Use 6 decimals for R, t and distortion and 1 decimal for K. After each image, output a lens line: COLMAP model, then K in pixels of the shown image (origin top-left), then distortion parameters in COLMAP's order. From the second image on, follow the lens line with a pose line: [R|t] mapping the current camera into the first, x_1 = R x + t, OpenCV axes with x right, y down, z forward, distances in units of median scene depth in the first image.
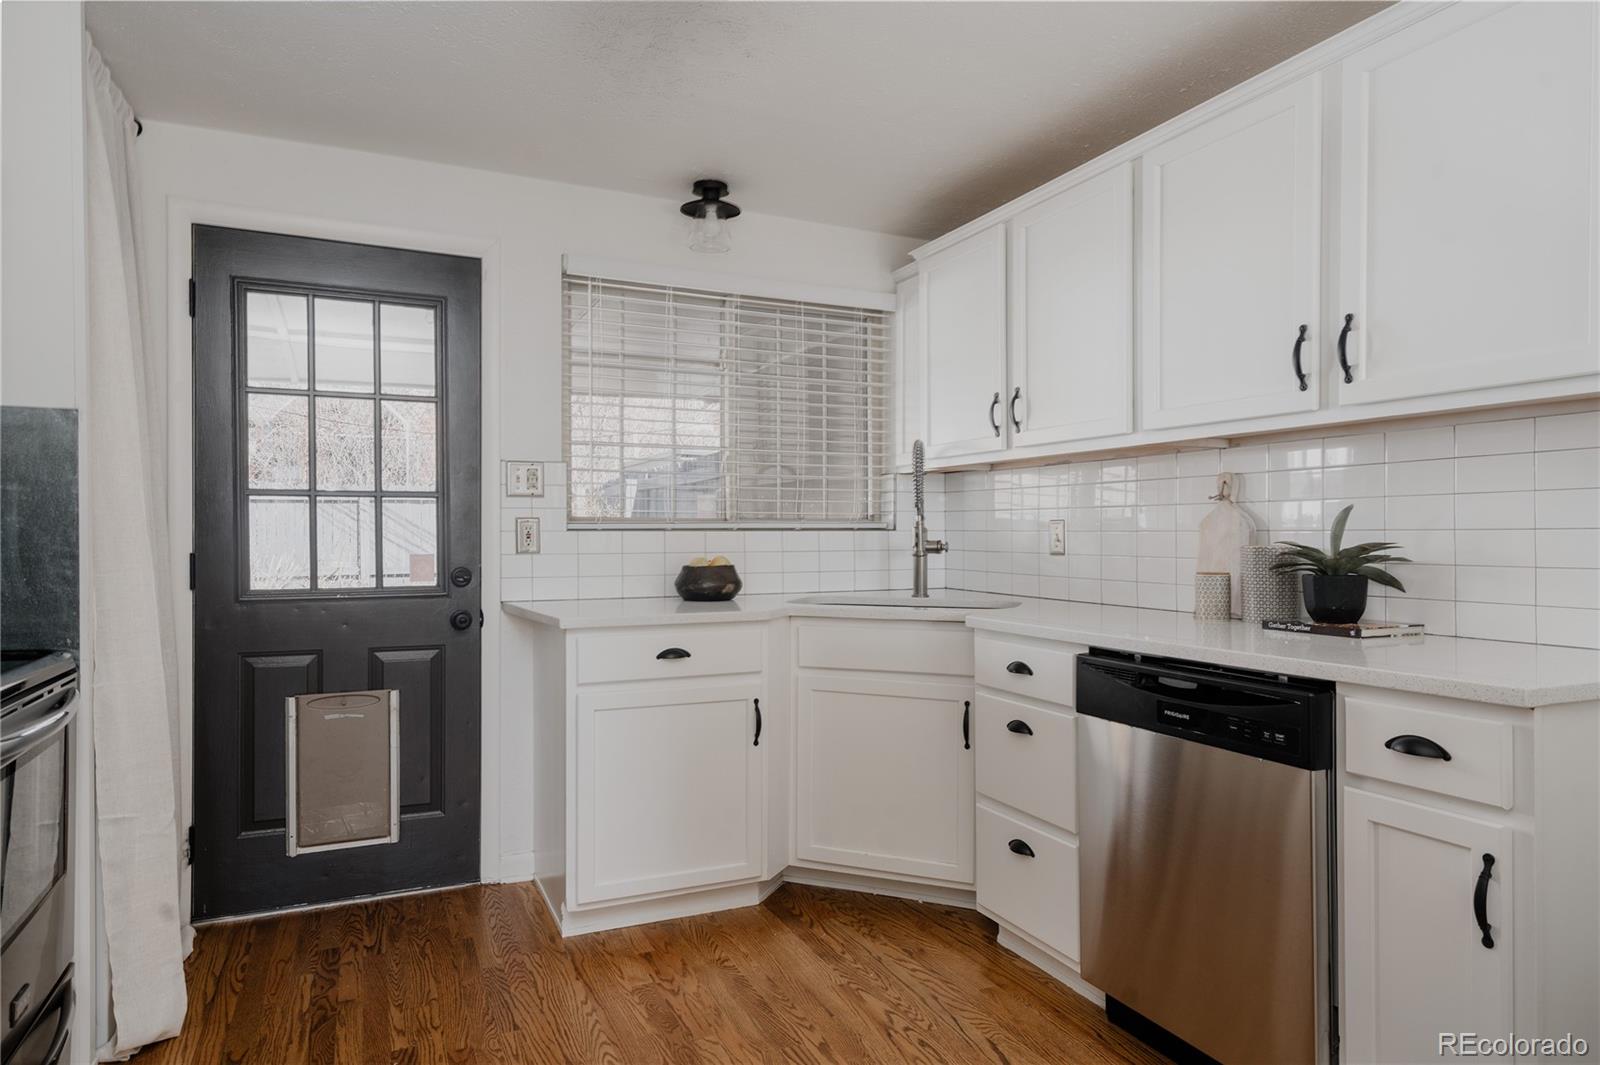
lens RADIAL K [[993.1, 0, 800.0], [0, 993.1, 532.5], [0, 0, 1]] dist [0.005891, 0.004748]
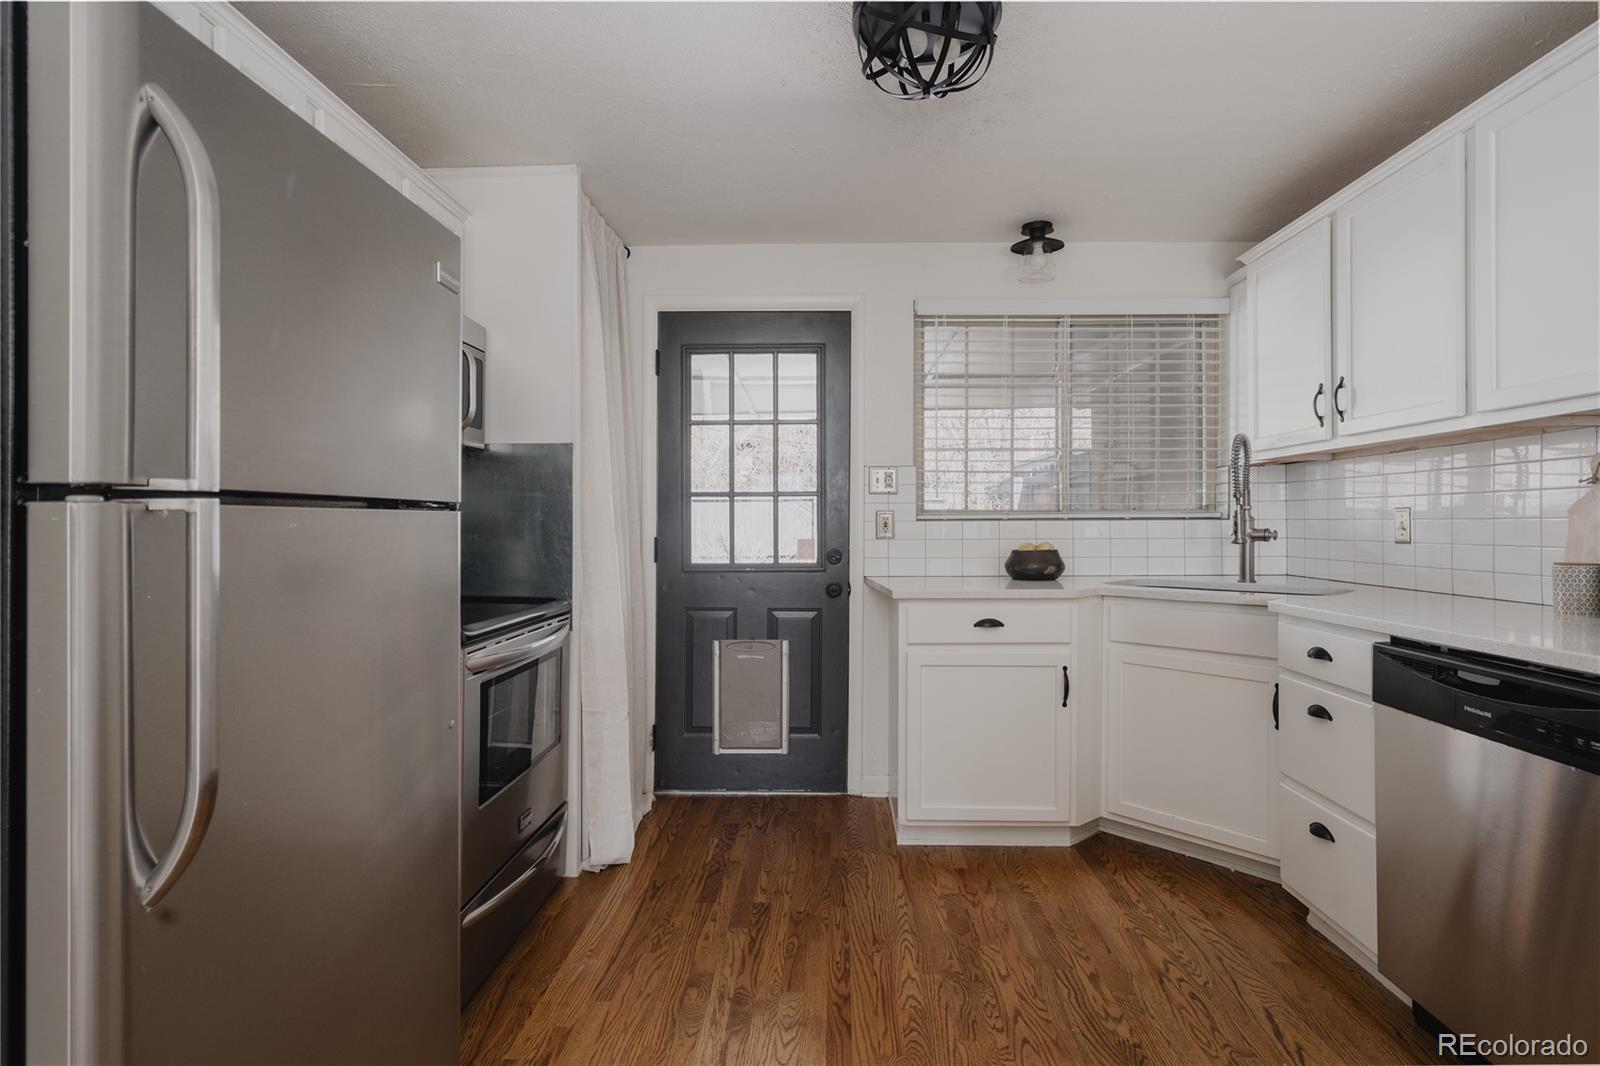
lens RADIAL K [[828.8, 0, 804.6], [0, 828.8, 515.4], [0, 0, 1]] dist [-0.002631, 0.007180]
pose [[0.898285, -0.007377, -0.439352, 0.108885], [0.003115, 0.999941, -0.010421, 0.001926], [0.439403, 0.007992, 0.898255, 0.005450]]
